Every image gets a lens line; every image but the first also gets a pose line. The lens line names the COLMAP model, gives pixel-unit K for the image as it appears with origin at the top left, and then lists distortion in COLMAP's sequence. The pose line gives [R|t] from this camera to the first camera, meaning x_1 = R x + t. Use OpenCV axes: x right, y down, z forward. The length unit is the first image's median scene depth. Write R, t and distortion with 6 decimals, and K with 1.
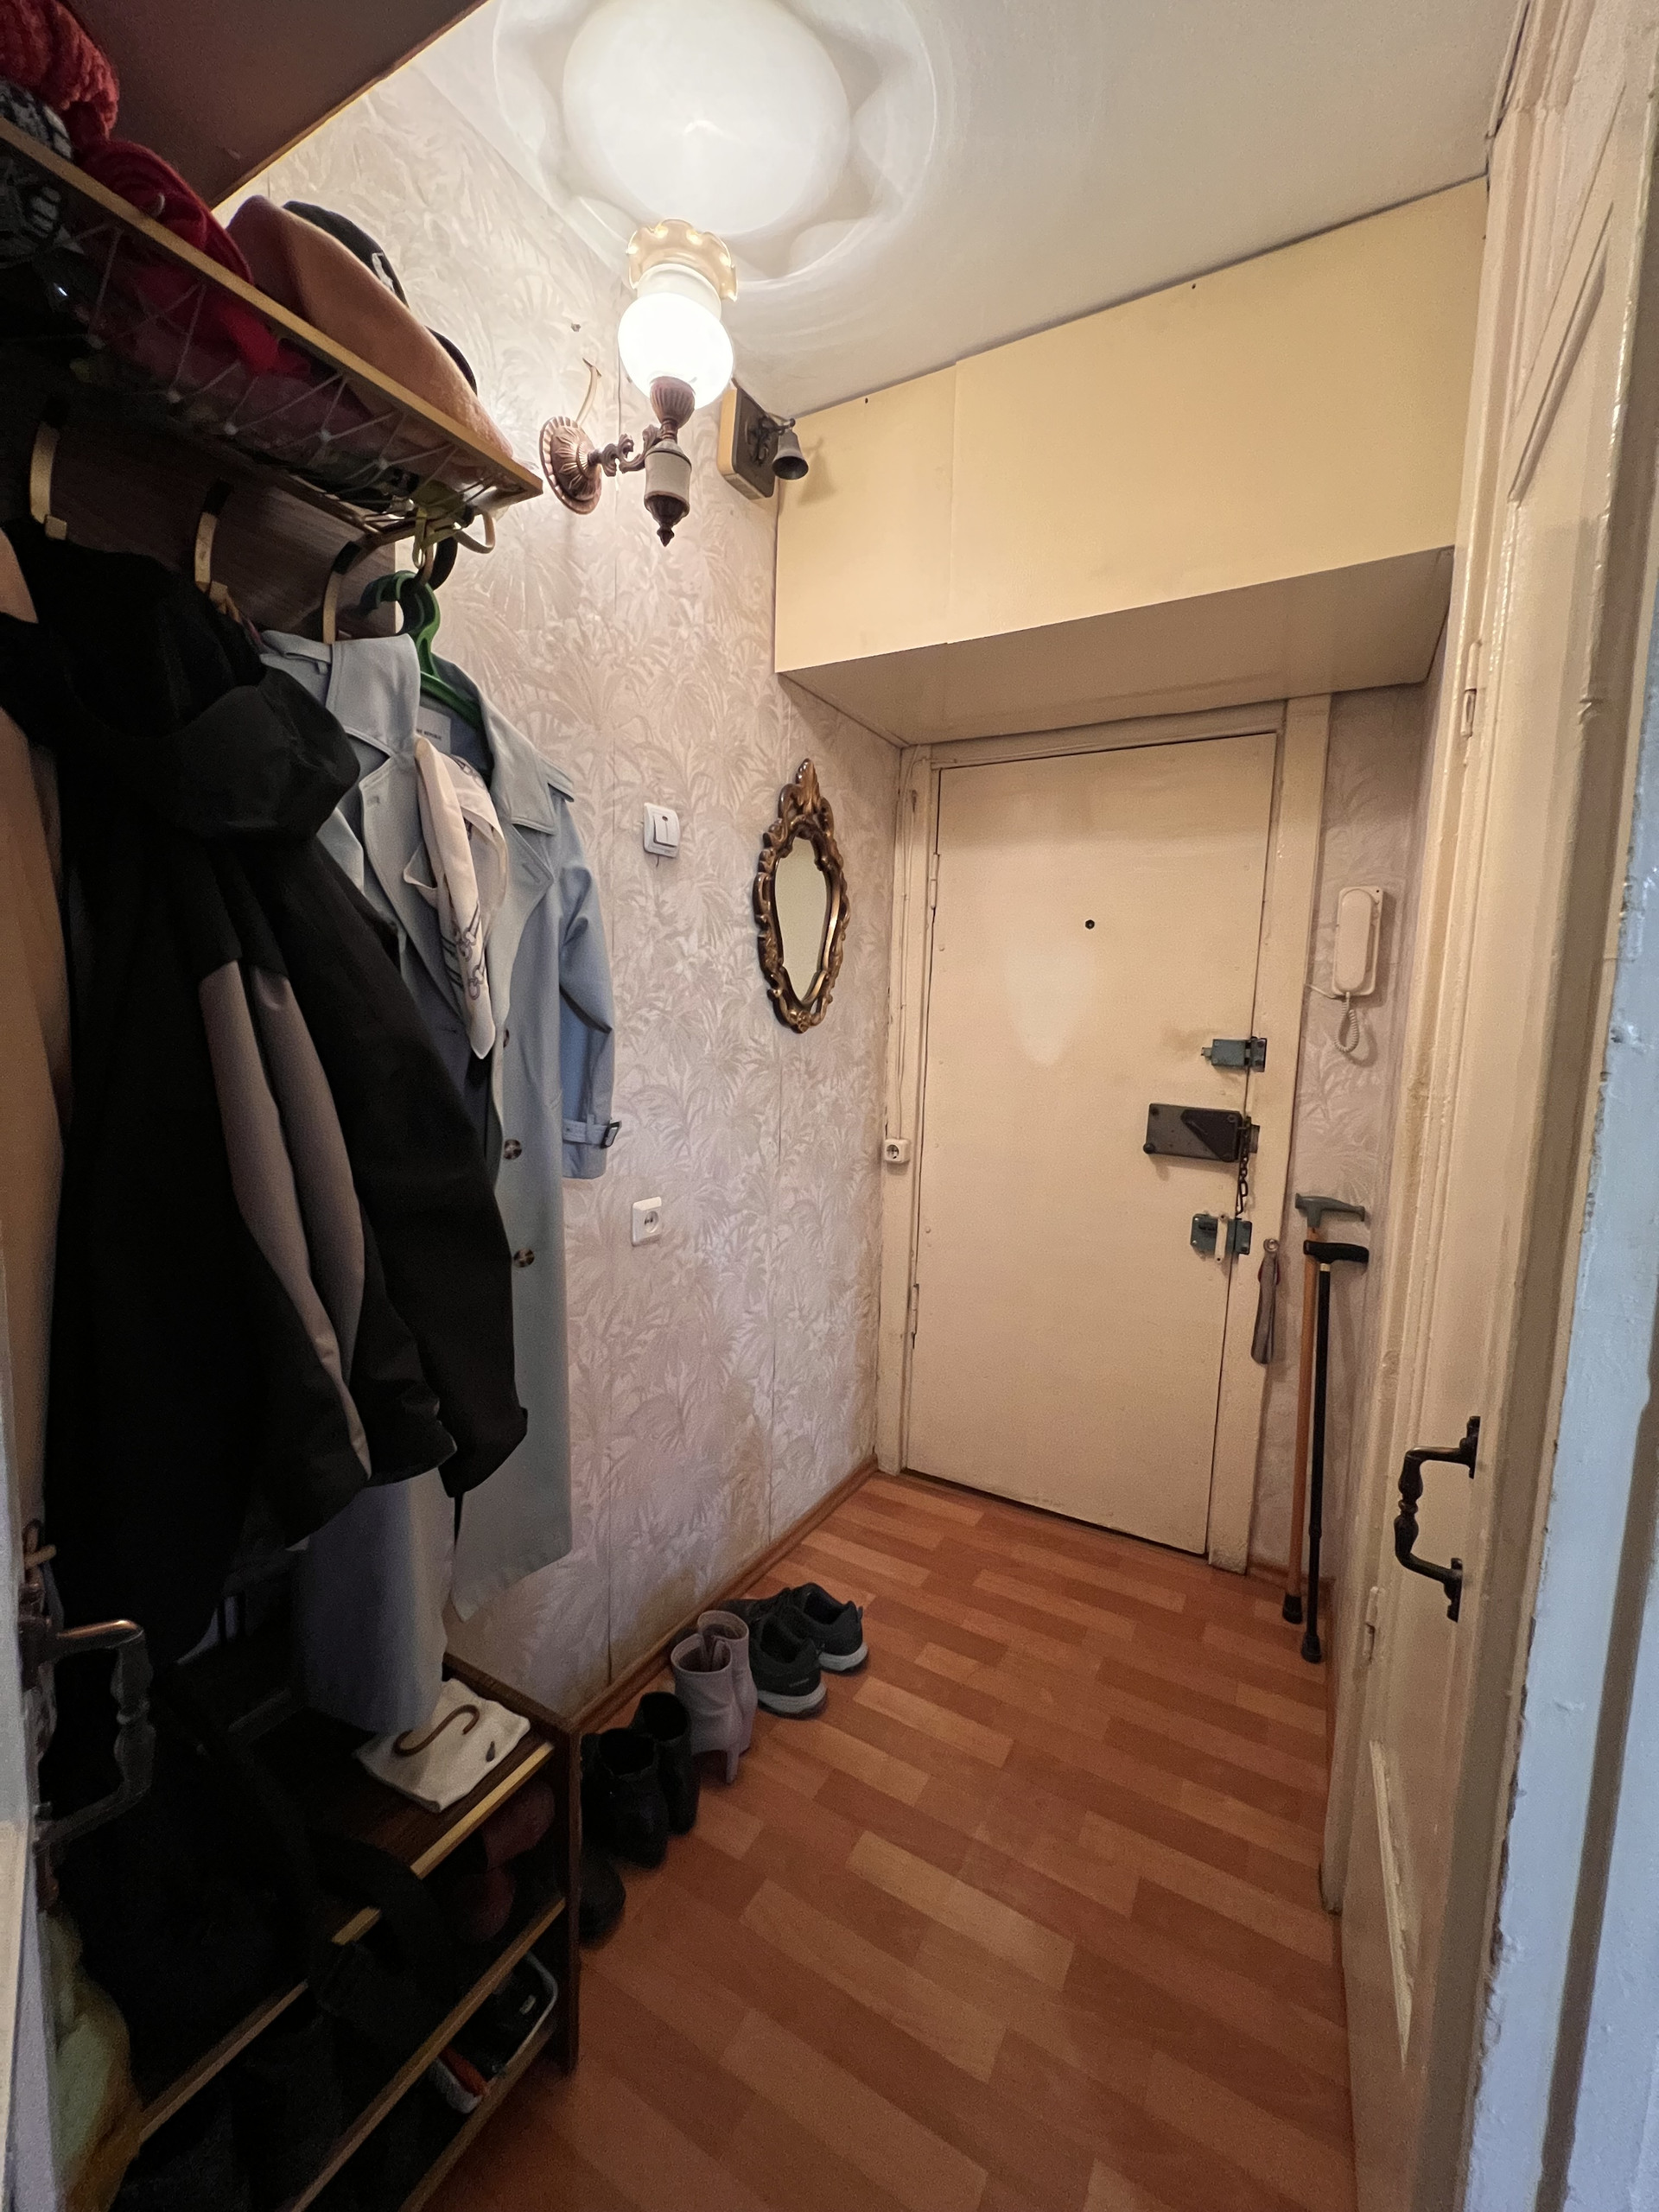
lens RADIAL K [[879.2, 0, 830.5], [0, 879.2, 1109.9], [0, 0, 1]] dist [-0.004510, 0.000098]
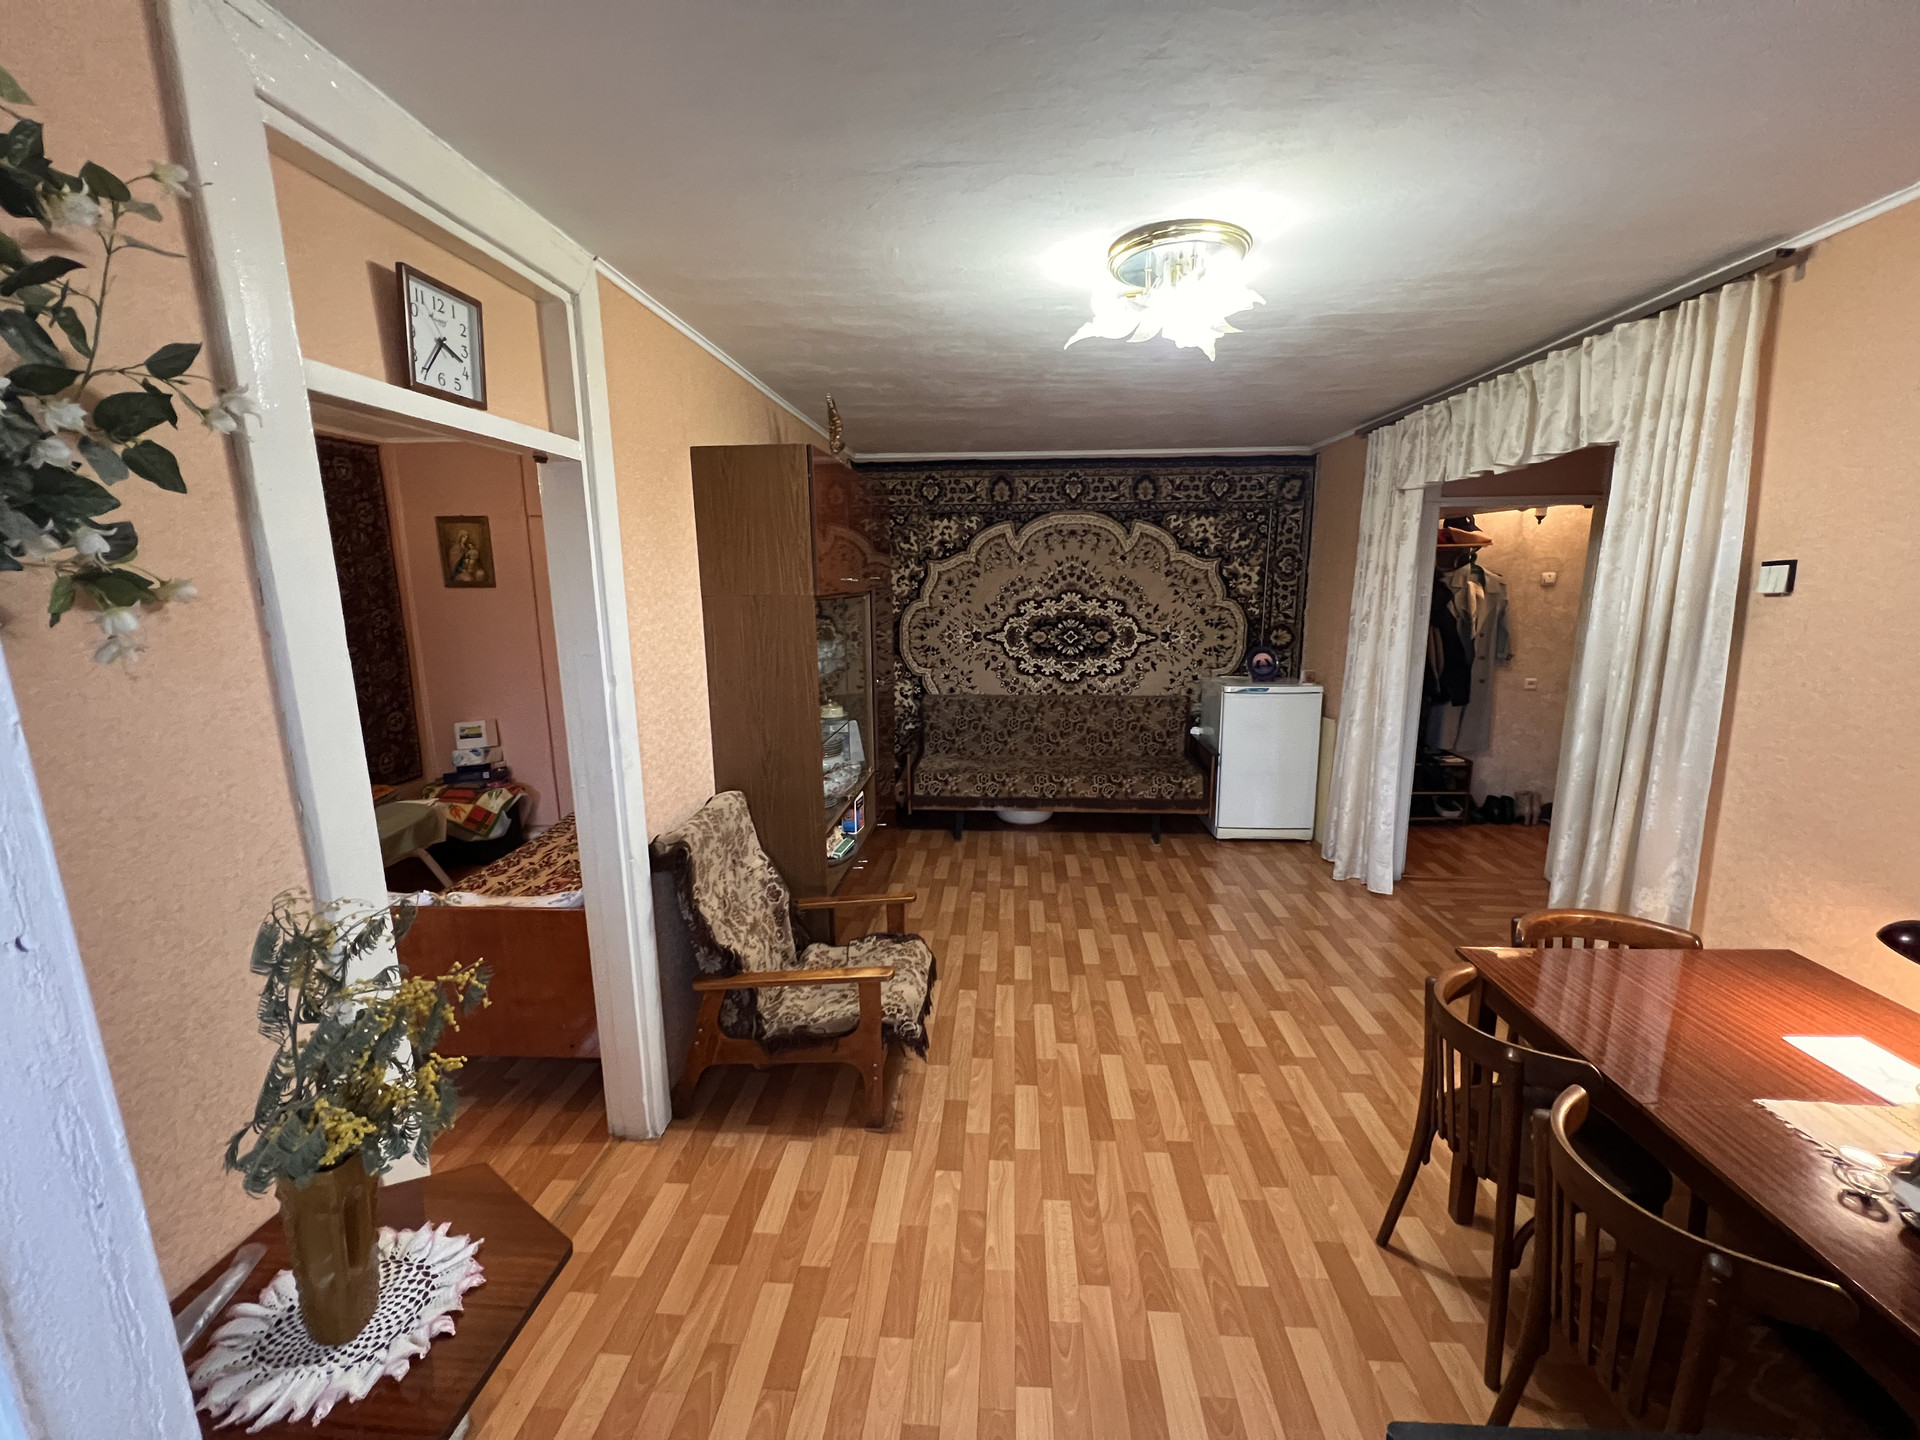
lens RADIAL K [[765.7, 0, 958.0], [0, 765.7, 720.2], [0, 0, 1]] dist [-0.004342, -0.000832]
pose [[0.422135, 0.132213, -0.896840, 2.497335], [-0.077256, 0.990955, 0.109724, 0.163289], [0.903235, 0.022968, 0.428531, -3.794614]]
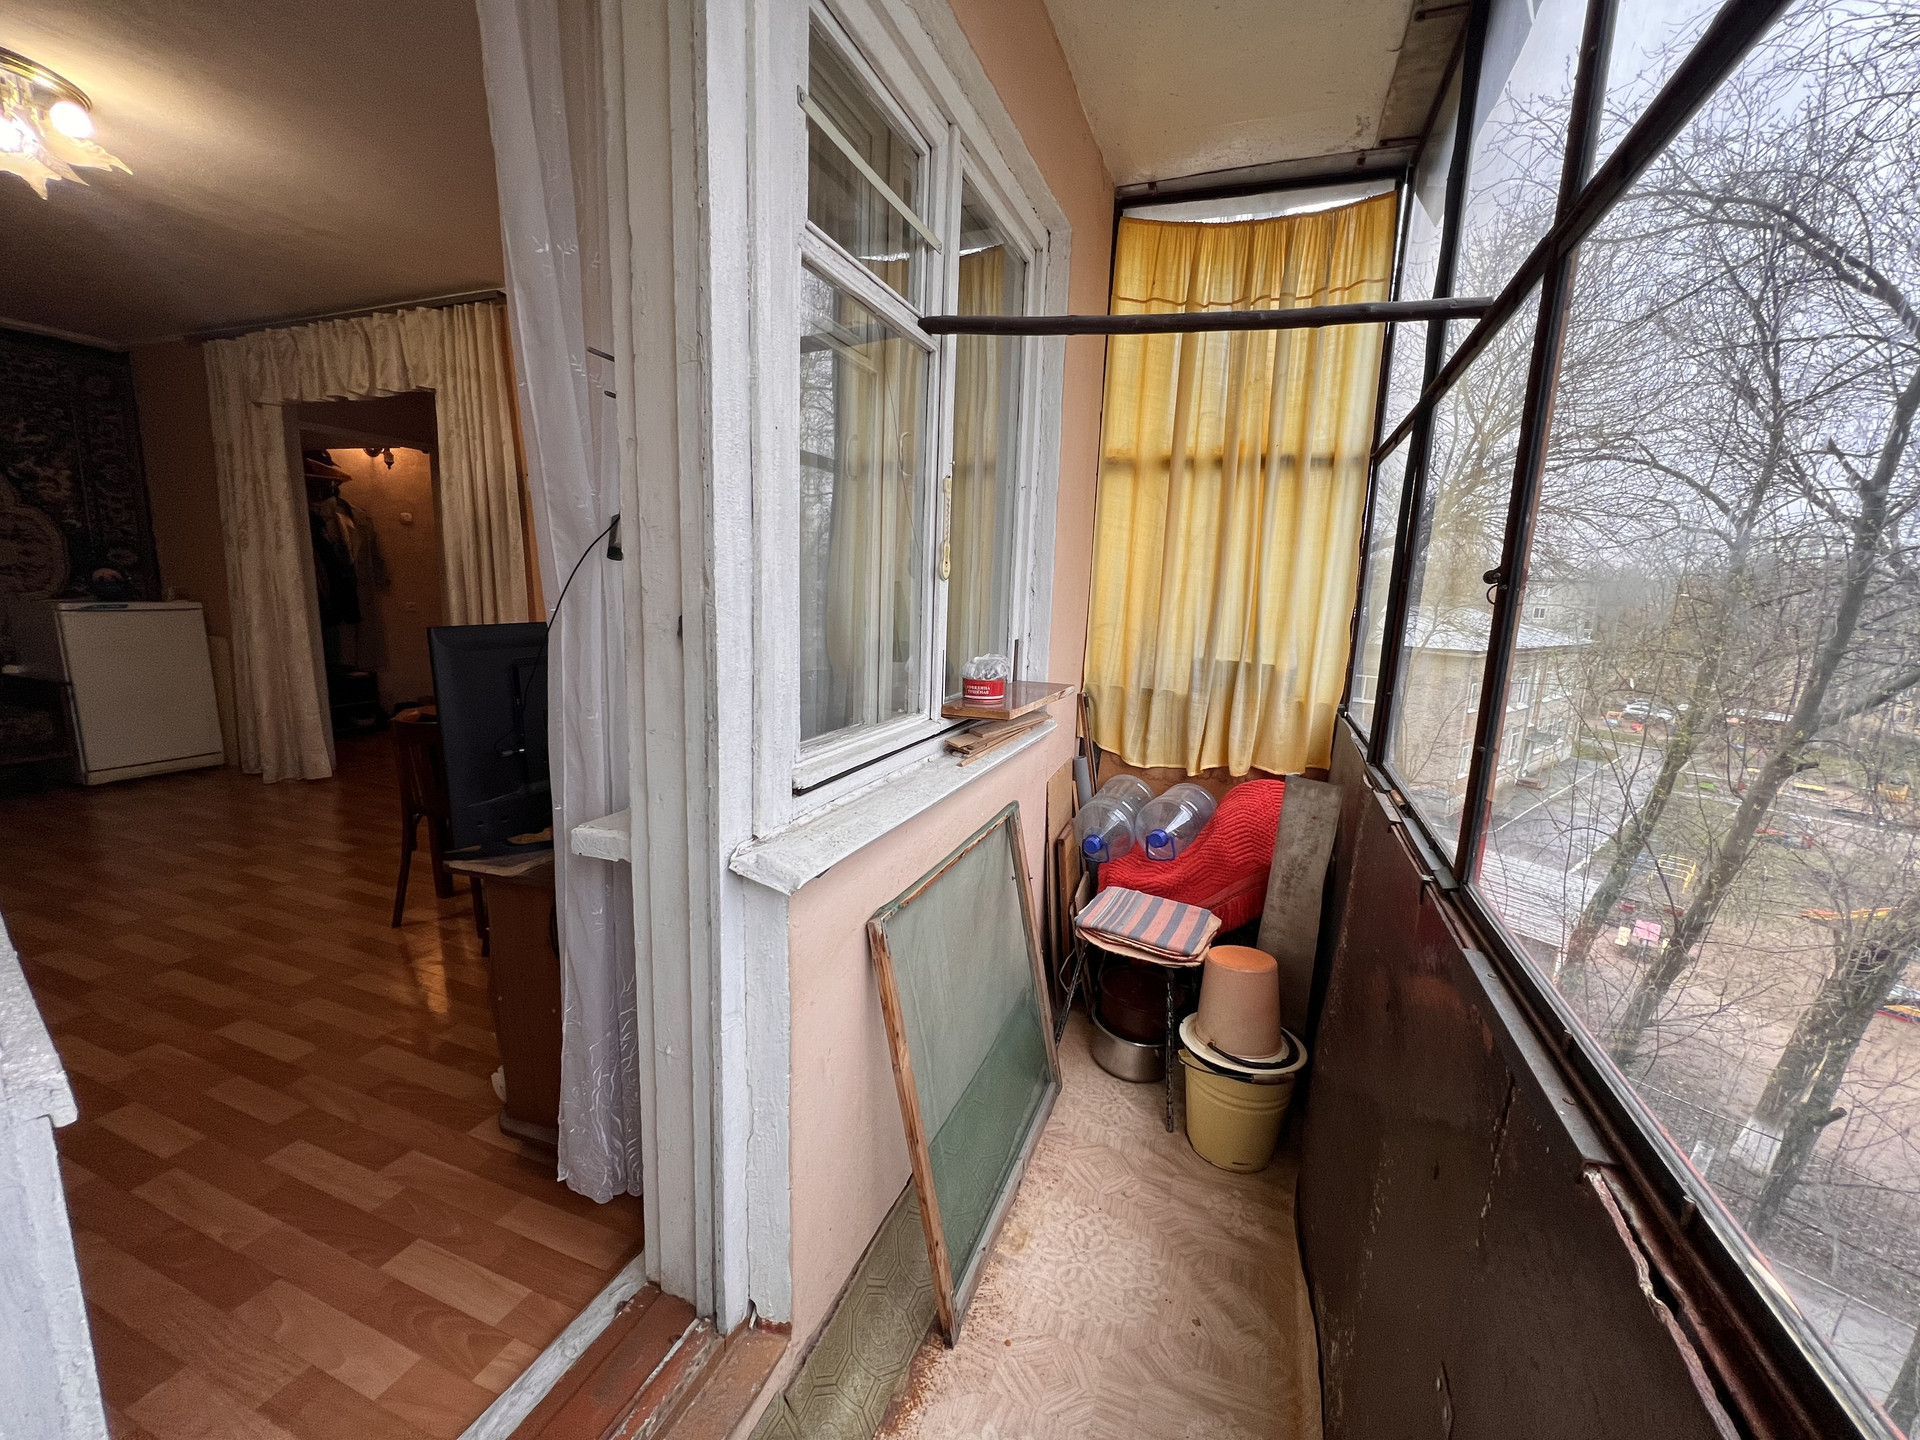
lens RADIAL K [[763.1, 0, 962.4], [0, 763.1, 725.3], [0, 0, 1]] dist [-0.004510, 0.000098]
pose [[0.990220, -0.016574, 0.138527, 2.987273], [0.006081, 0.997102, 0.075827, 0.663894], [-0.139382, -0.074243, 0.987452, -4.798681]]
